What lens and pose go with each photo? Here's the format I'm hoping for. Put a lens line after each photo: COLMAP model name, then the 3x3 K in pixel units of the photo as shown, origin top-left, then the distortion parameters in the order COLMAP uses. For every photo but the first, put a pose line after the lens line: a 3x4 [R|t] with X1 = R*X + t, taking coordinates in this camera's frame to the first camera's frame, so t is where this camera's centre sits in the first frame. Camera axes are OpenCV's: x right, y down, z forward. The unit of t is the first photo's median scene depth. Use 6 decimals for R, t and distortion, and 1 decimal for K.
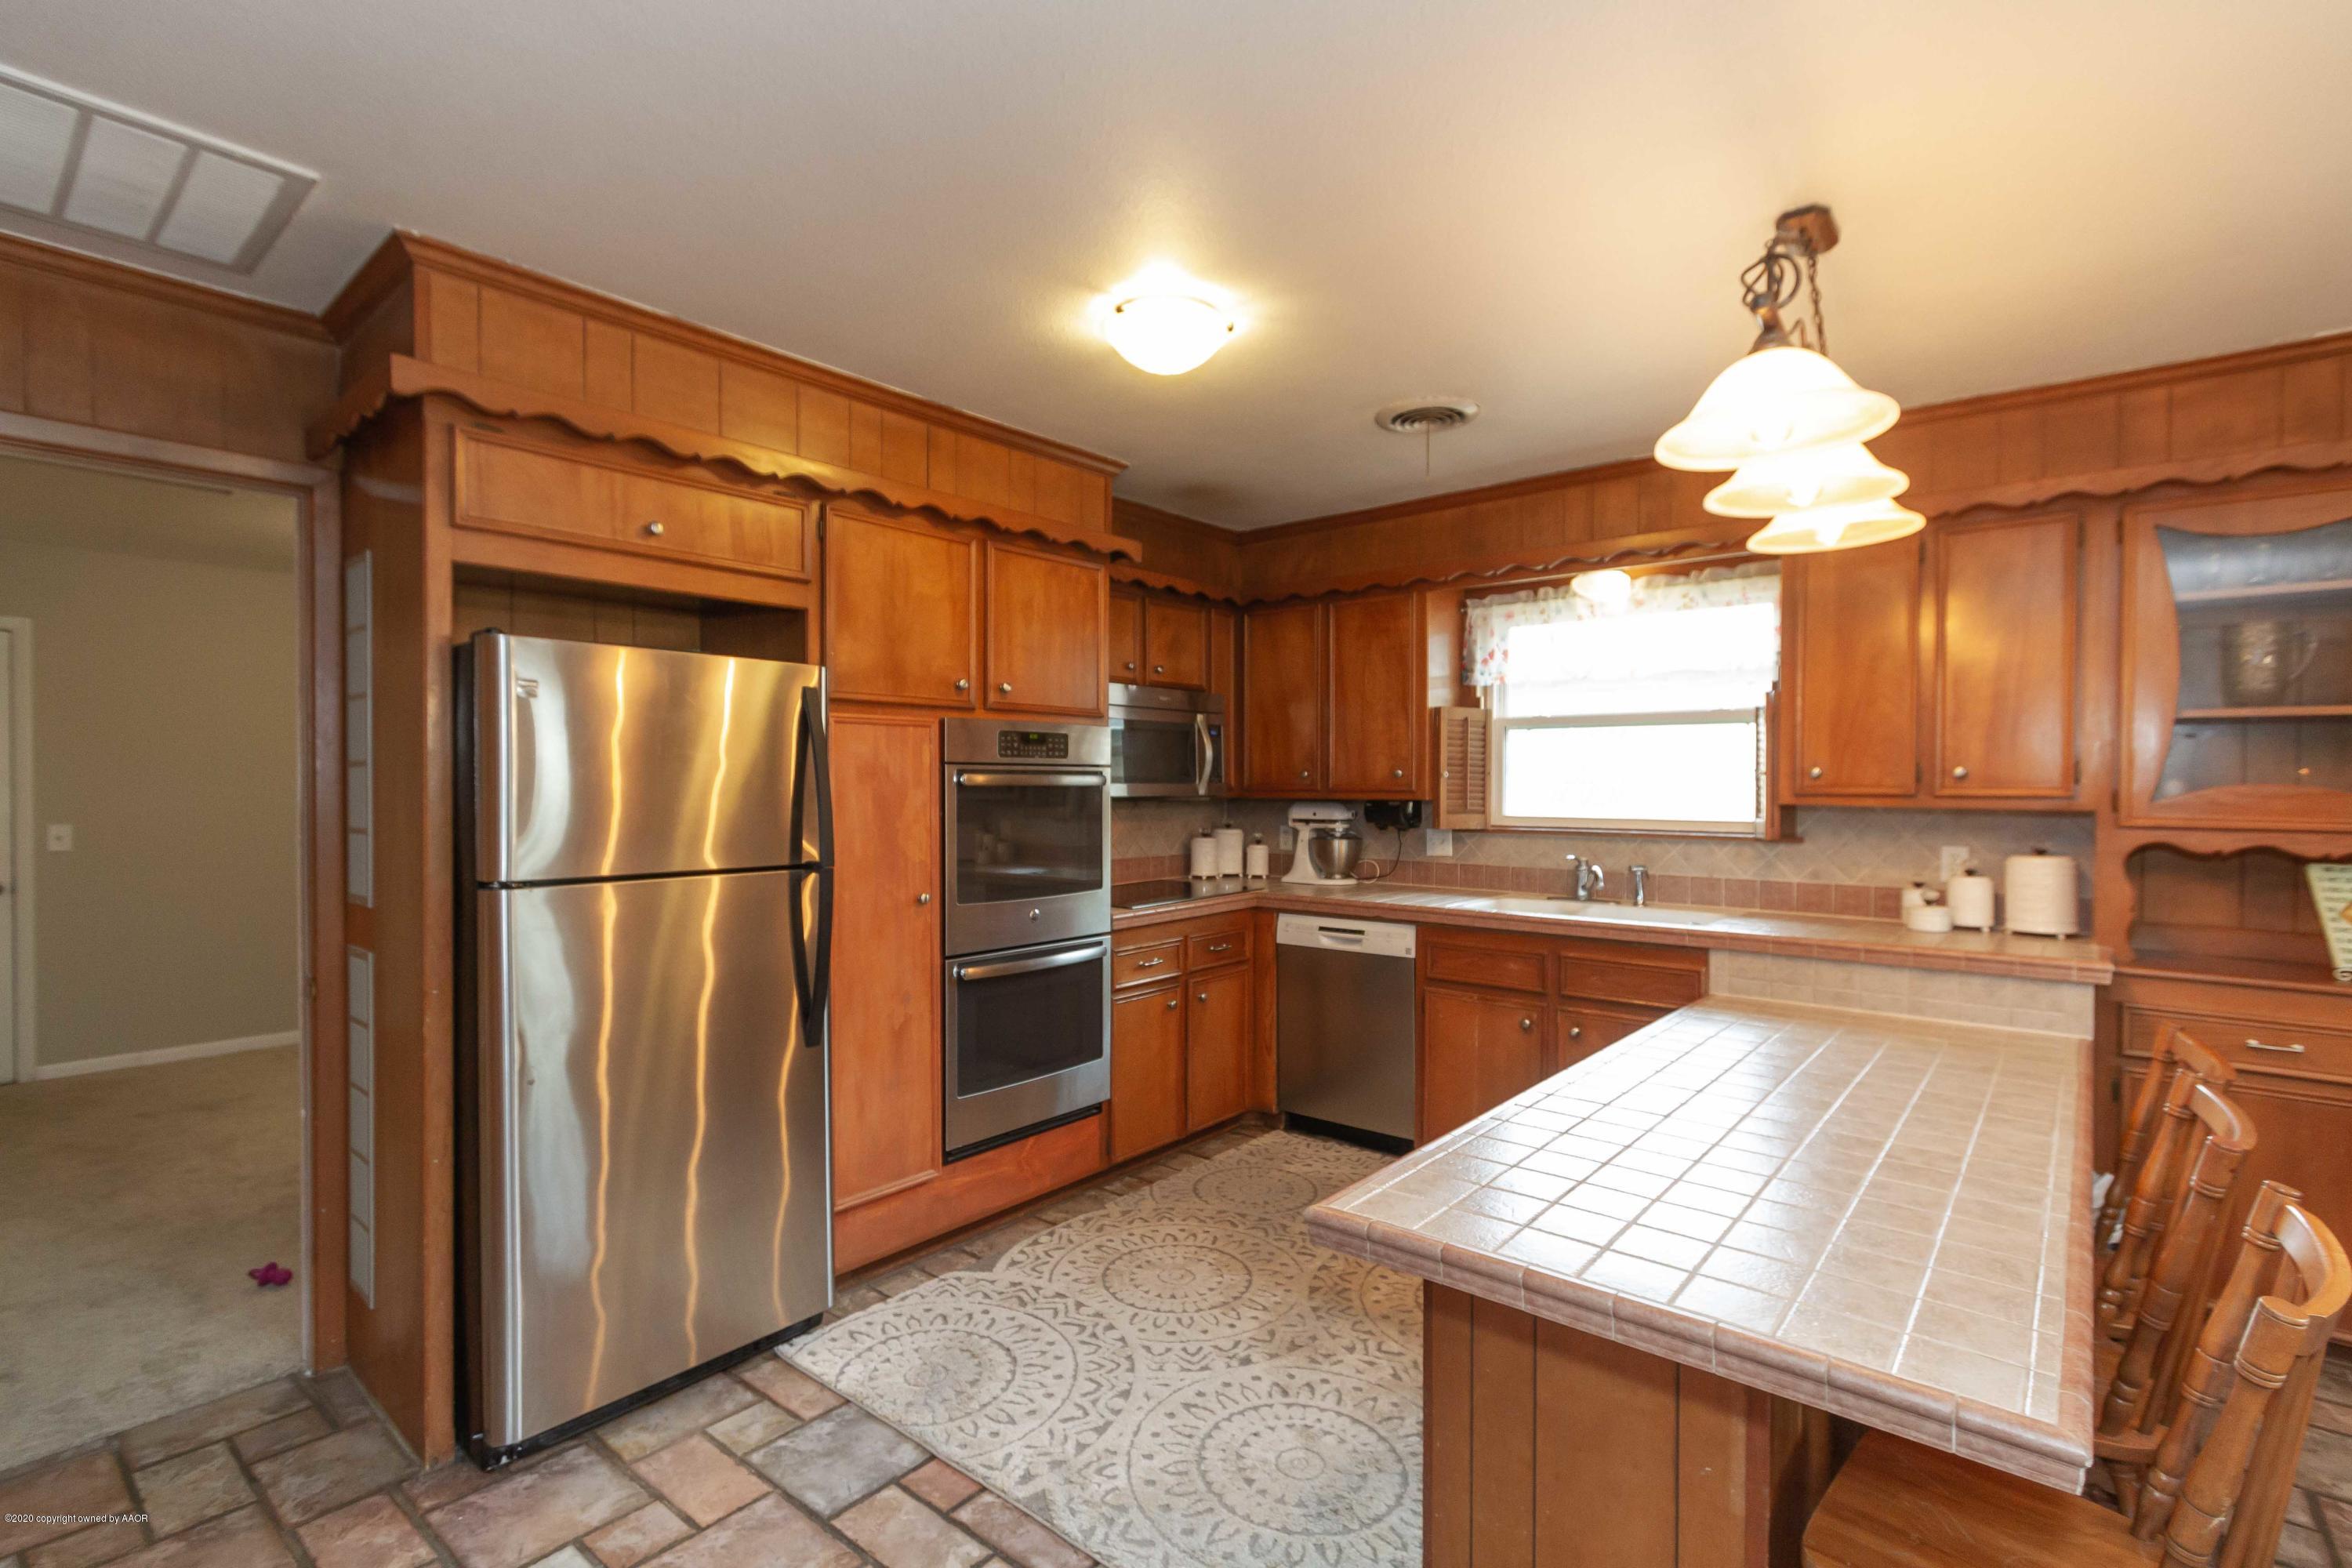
lens RADIAL K [[1090.4, 0, 1175.2], [0, 1090.4, 792.4], [0, 0, 1]] dist [-0.001418, -0.000263]
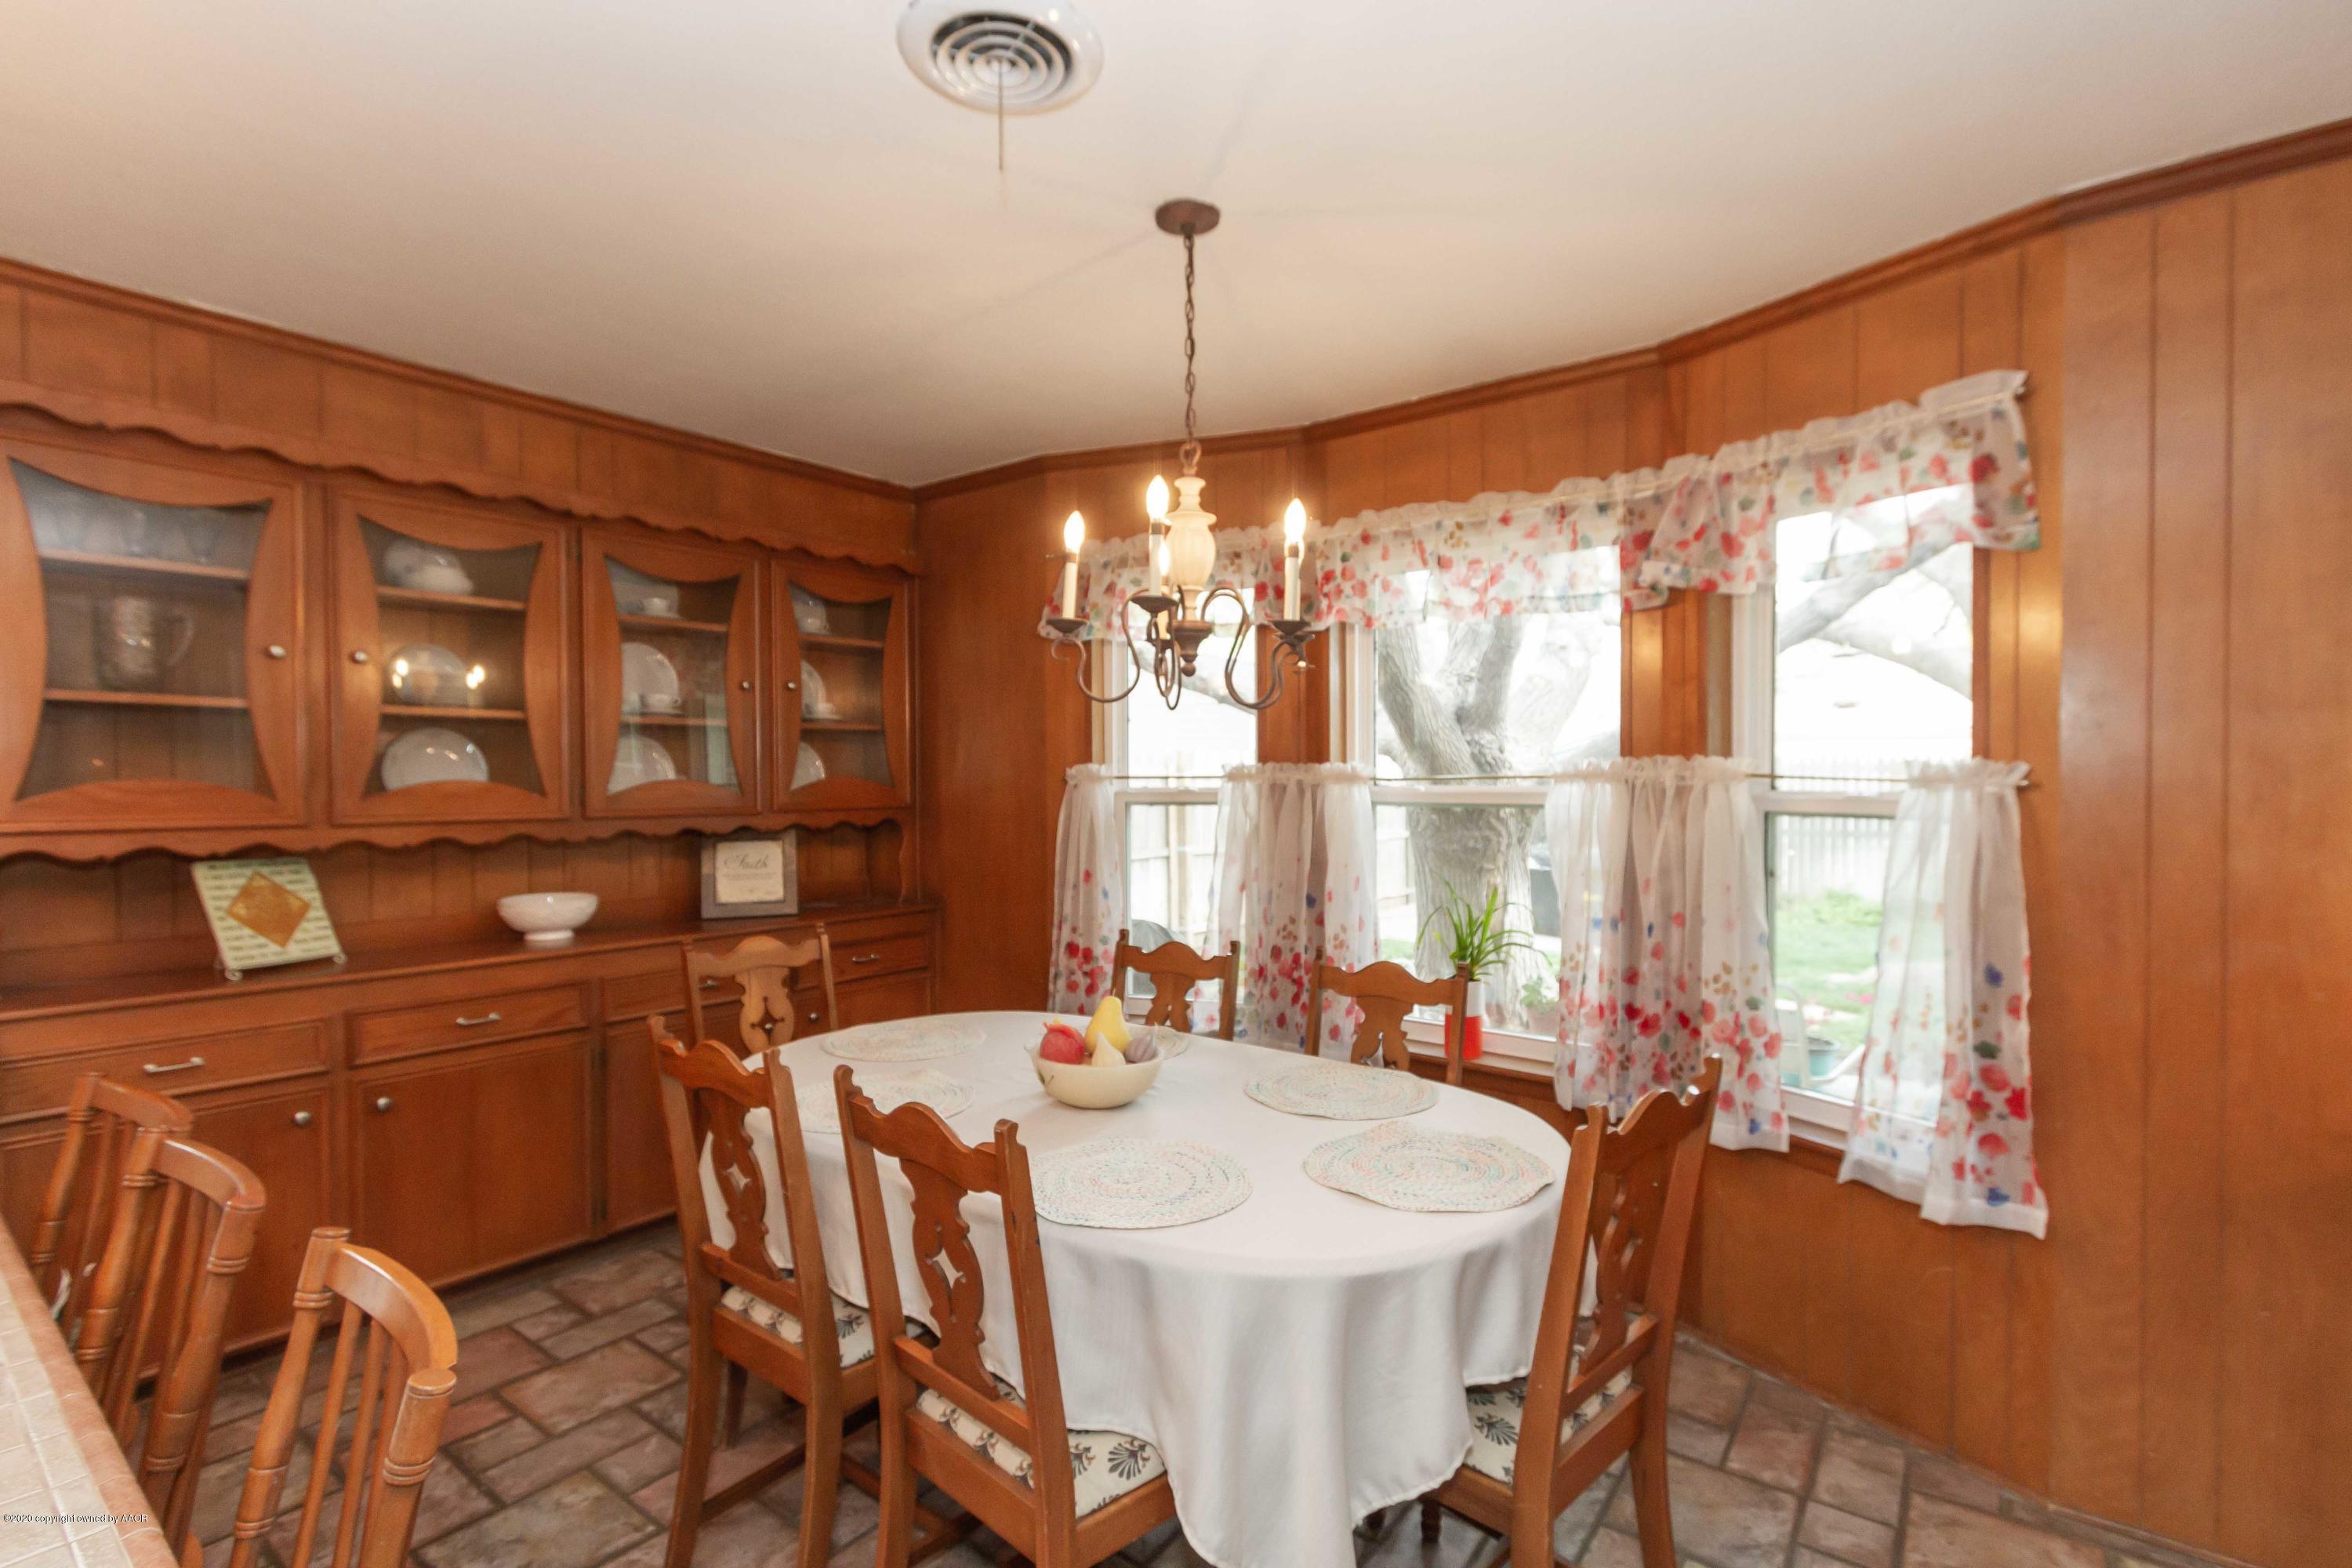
lens RADIAL K [[1090.4, 0, 1161.1], [0, 1090.4, 795.3], [0, 0, 1]] dist [-0.001418, -0.000263]
pose [[-0.044557, -0.015224, 0.998891, 0.047547], [0.012118, 0.999802, 0.015778, 0.001602], [-0.998933, 0.012808, -0.044364, 0.157928]]
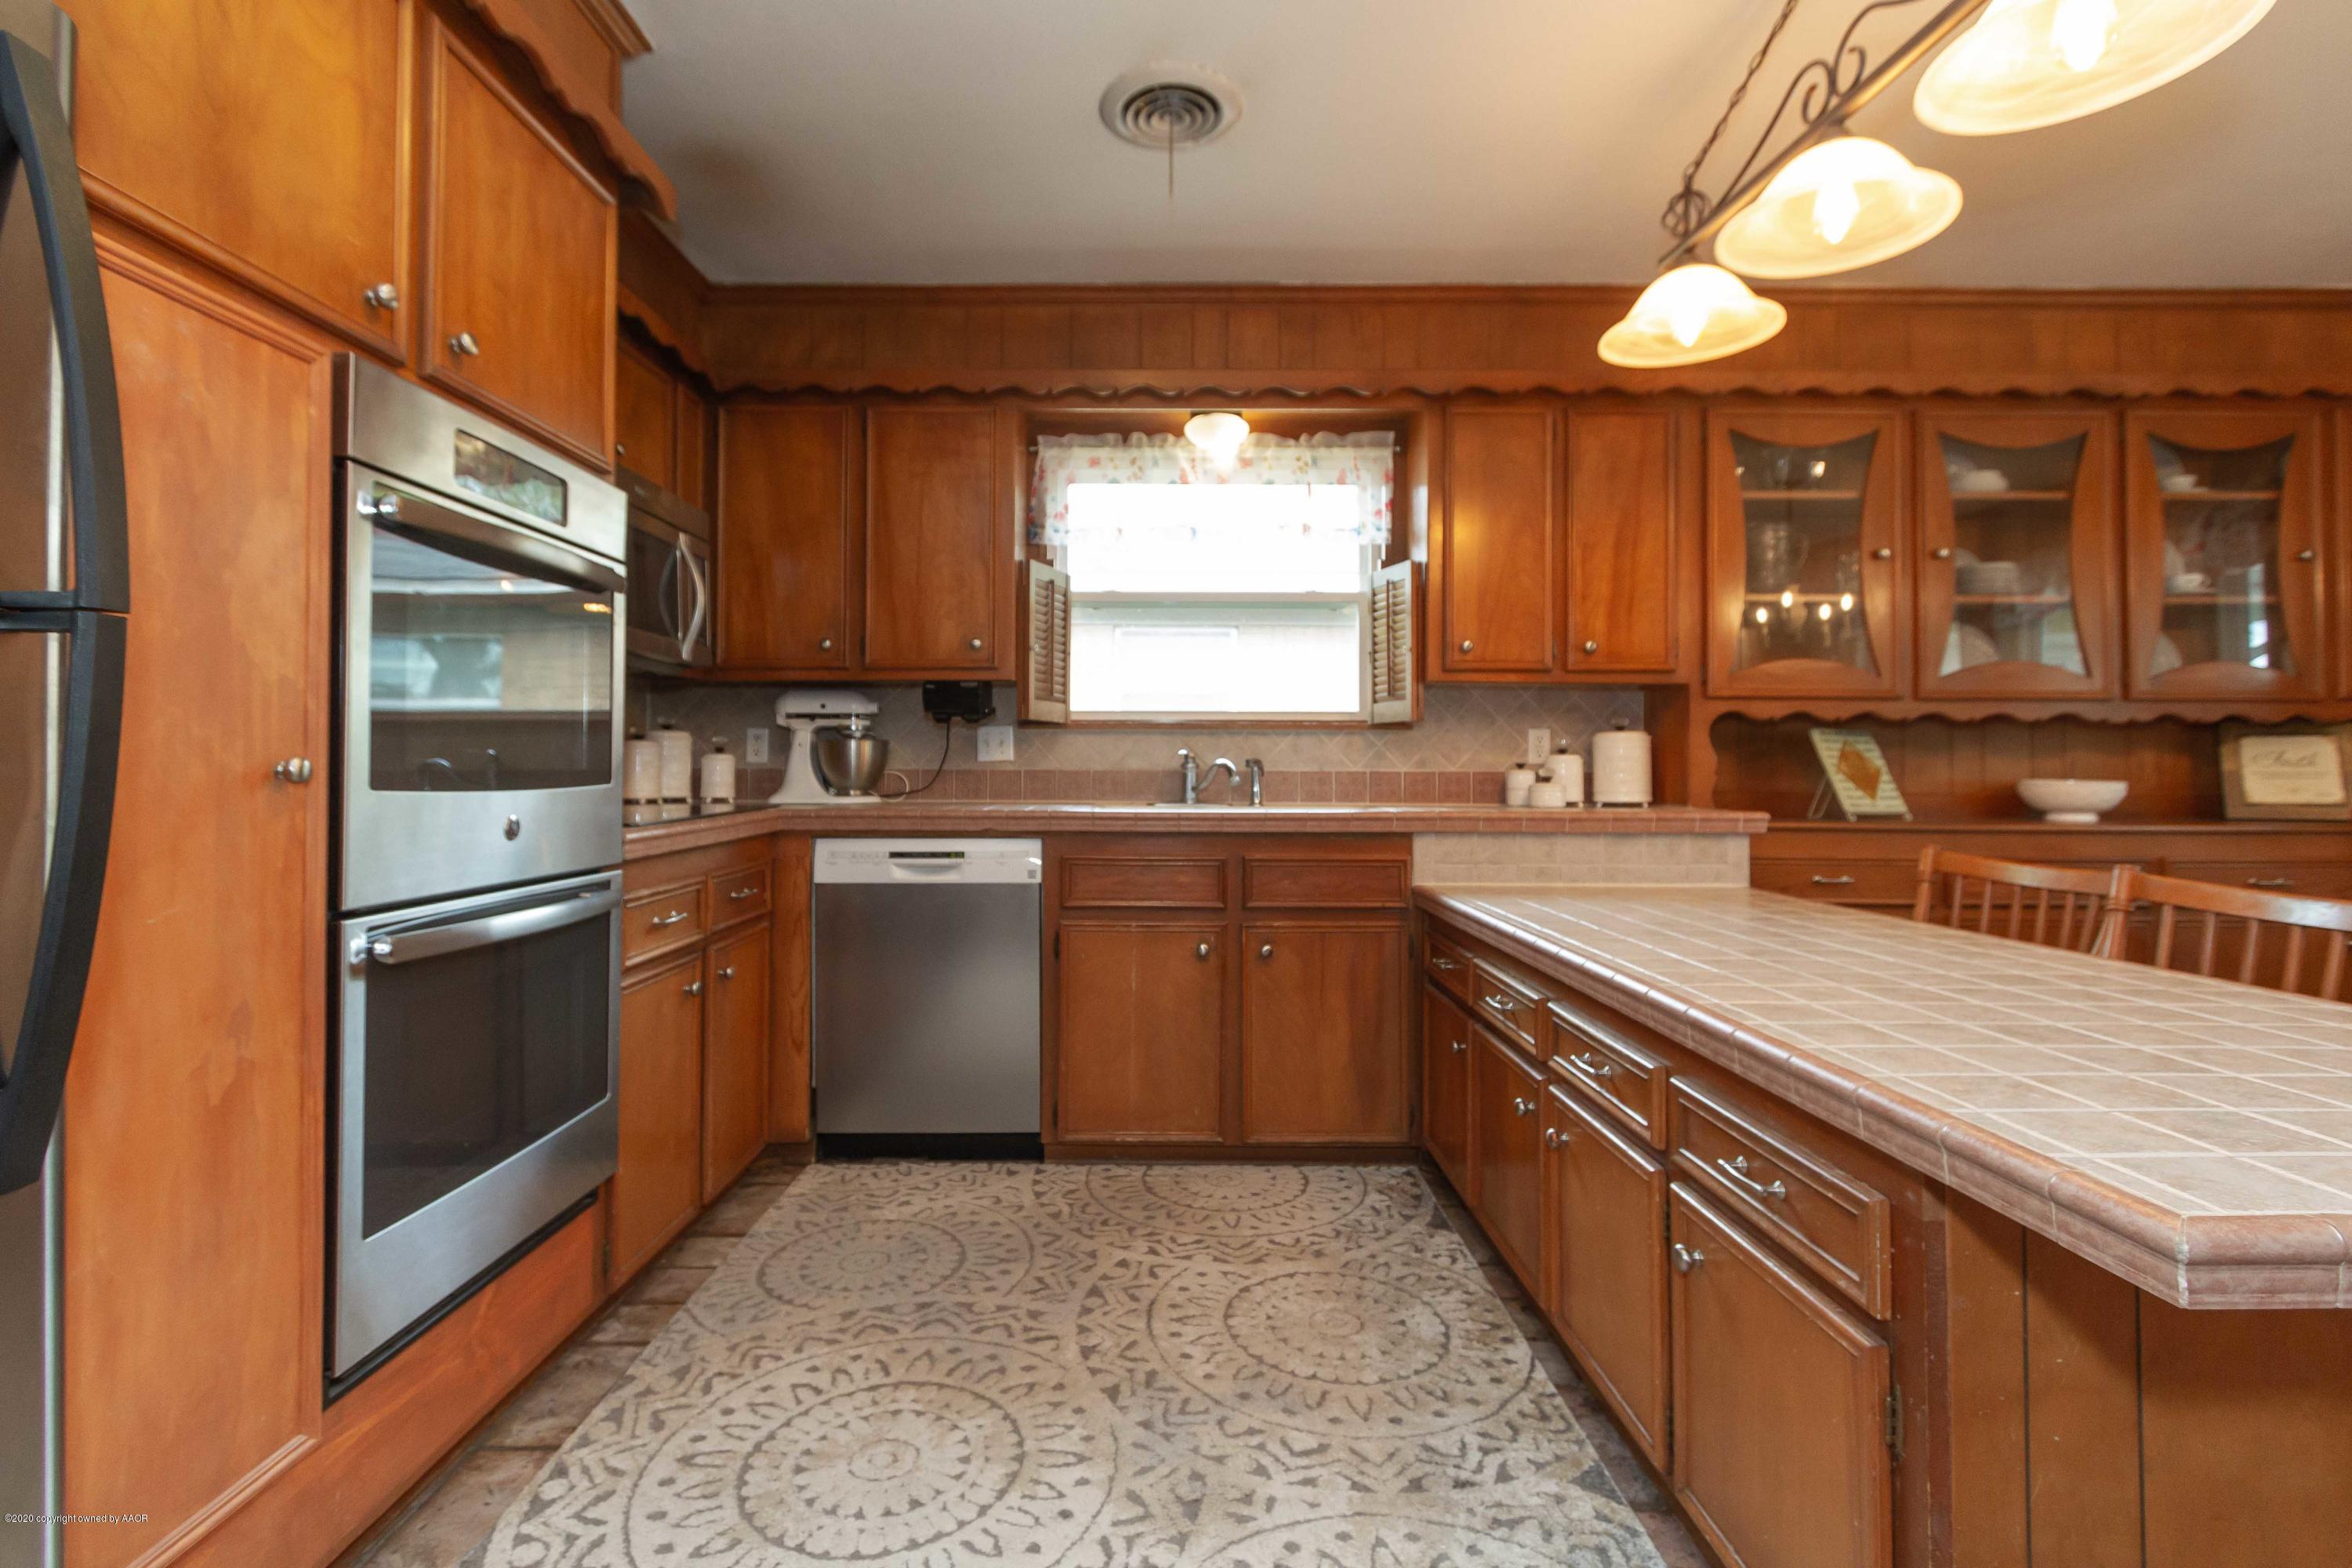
lens RADIAL K [[1090.4, 0, 1144.9], [0, 1090.4, 748.5], [0, 0, 1]] dist [-0.001418, -0.000263]
pose [[0.761793, 0.015711, 0.647630, -0.231956], [0.004243, 0.999563, -0.029240, 0.093960], [-0.647807, 0.025023, 0.761394, 0.441858]]
